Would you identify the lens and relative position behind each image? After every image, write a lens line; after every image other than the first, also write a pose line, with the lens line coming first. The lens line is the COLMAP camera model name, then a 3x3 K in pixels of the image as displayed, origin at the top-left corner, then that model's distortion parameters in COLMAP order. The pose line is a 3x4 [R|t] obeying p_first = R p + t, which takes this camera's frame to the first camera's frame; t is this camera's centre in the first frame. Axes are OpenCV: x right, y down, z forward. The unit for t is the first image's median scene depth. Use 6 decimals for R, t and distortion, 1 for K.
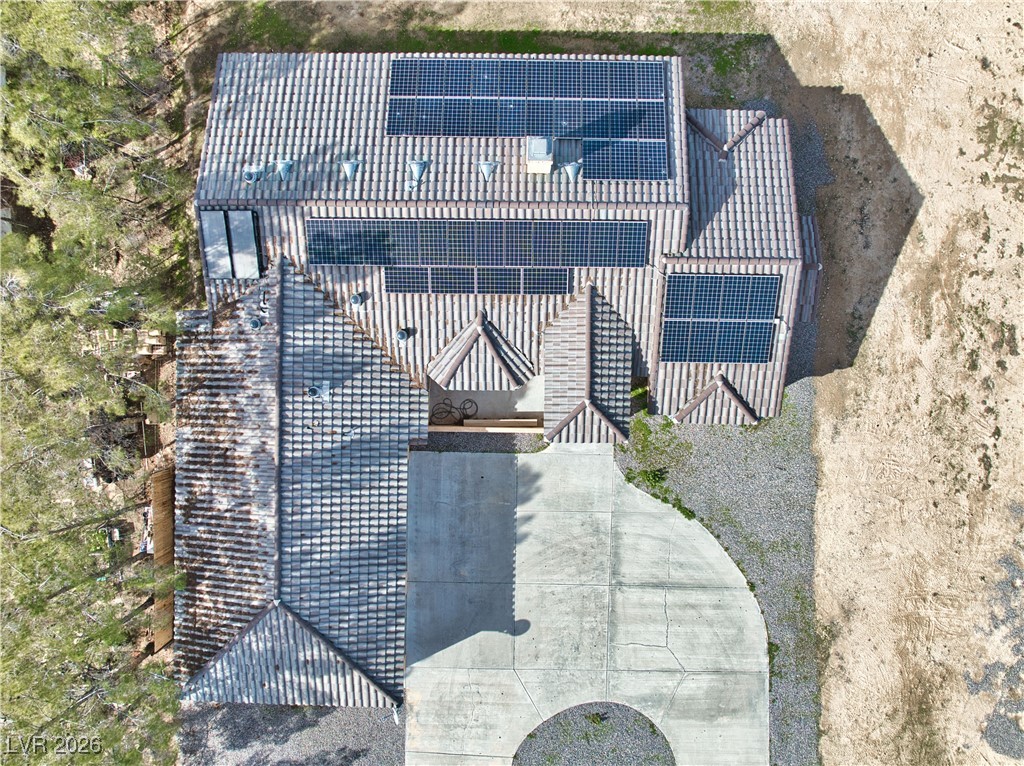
lens RADIAL K [[752.1, 0, 516.2], [0, 752.1, 376.2], [0, 0, 1]] dist [-0.039623, -0.000325]
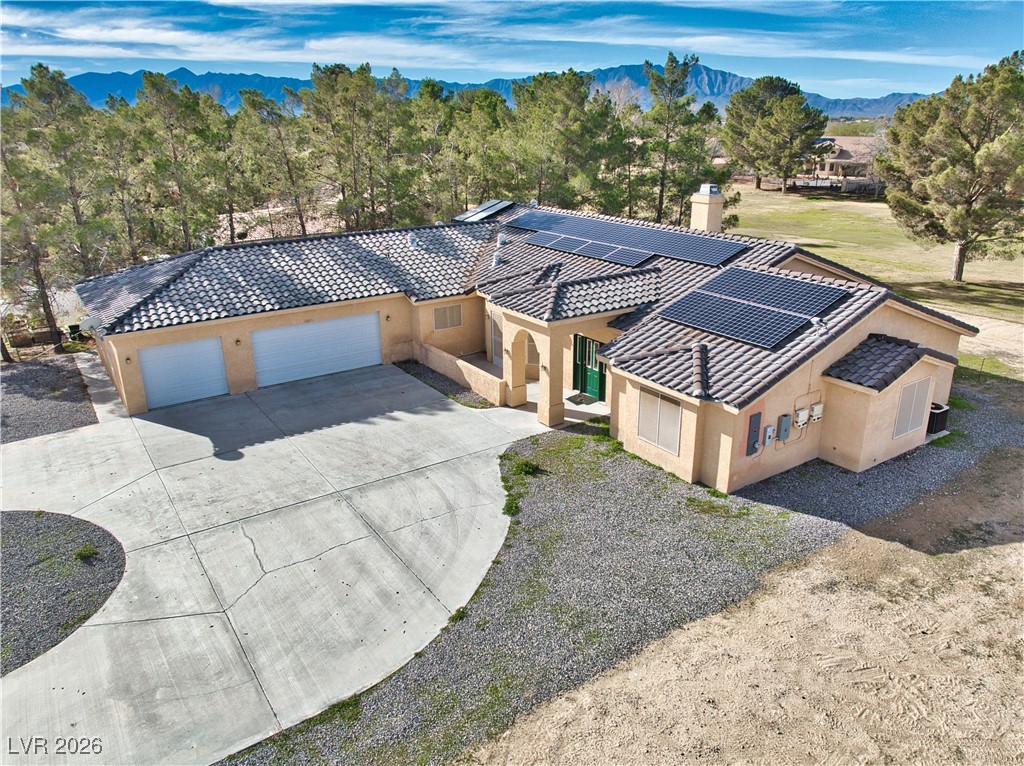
lens RADIAL K [[752.1, 0, 517.4], [0, 752.1, 384.1], [0, 0, 1]] dist [-0.039623, -0.000325]
pose [[0.576461, 0.268114, -0.771886, 0.646041], [-0.817083, 0.198670, -0.541207, 0.468924], [0.008245, 0.942680, 0.333597, 0.718411]]
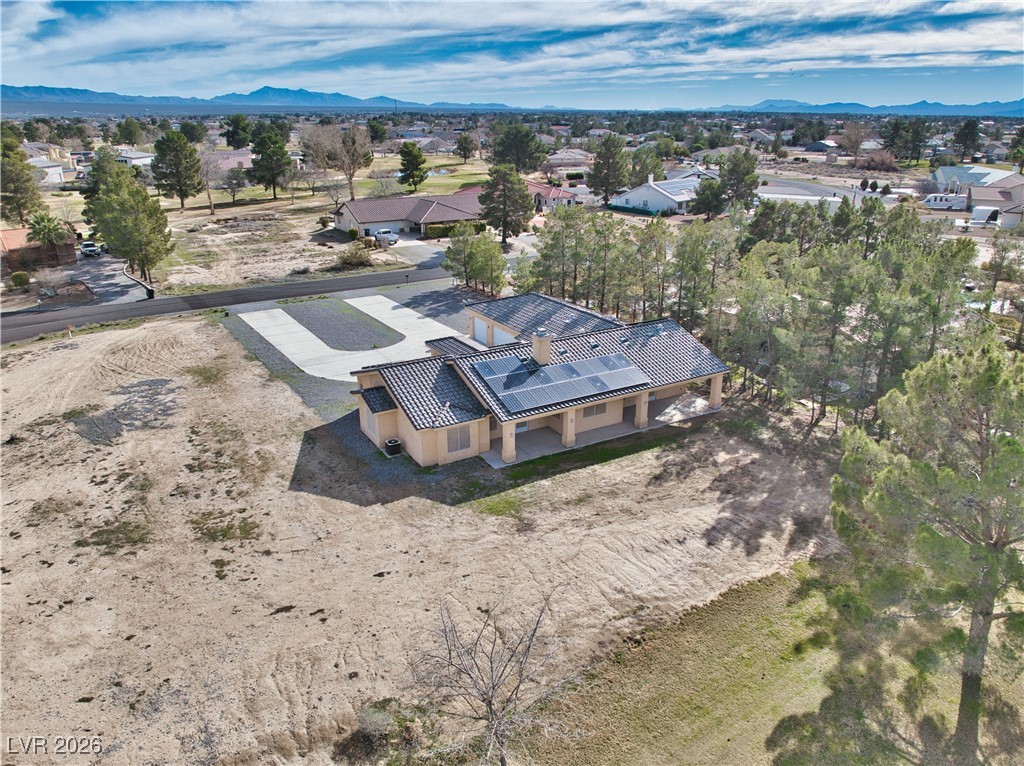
lens RADIAL K [[752.1, 0, 520.5], [0, 752.1, 383.4], [0, 0, 1]] dist [-0.039623, -0.000325]
pose [[-0.850893, 0.184890, -0.491728, 0.808282], [-0.525316, -0.290755, 0.799690, -1.434187], [0.004883, 0.938764, 0.344527, 0.386109]]
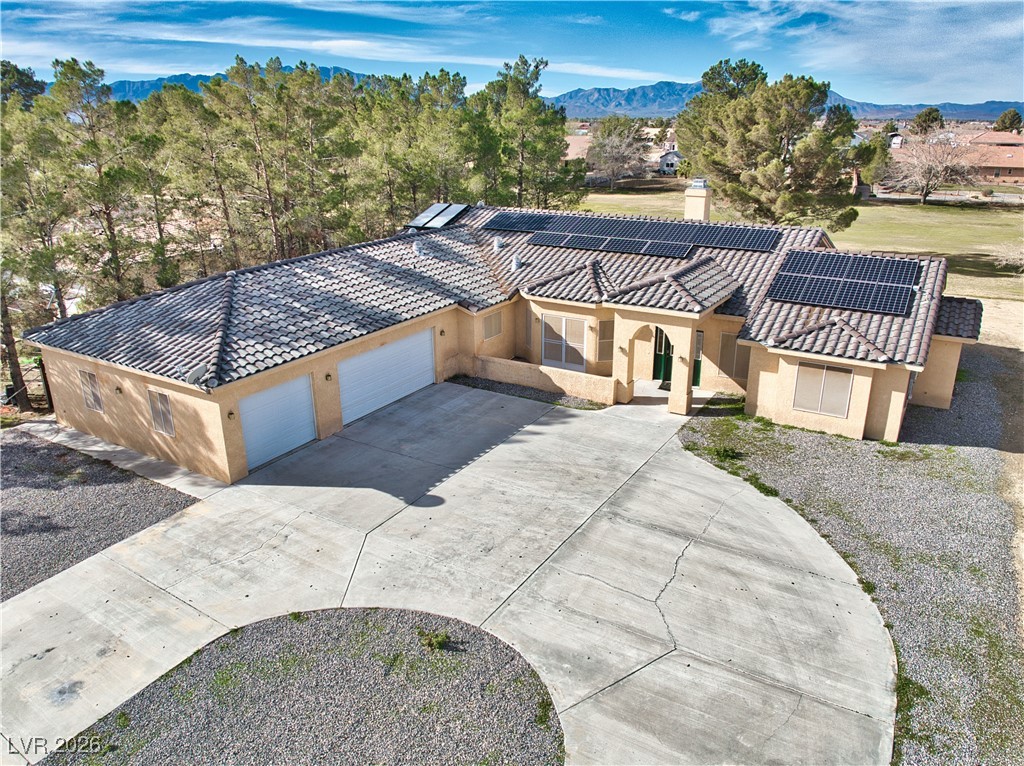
lens RADIAL K [[752.1, 0, 515.1], [0, 752.1, 382.7], [0, 0, 1]] dist [-0.039623, -0.000325]
pose [[0.865236, 0.160815, -0.474874, 0.324430], [-0.501322, 0.289863, -0.815264, 0.742643], [0.006542, 0.943461, 0.331420, 0.718995]]
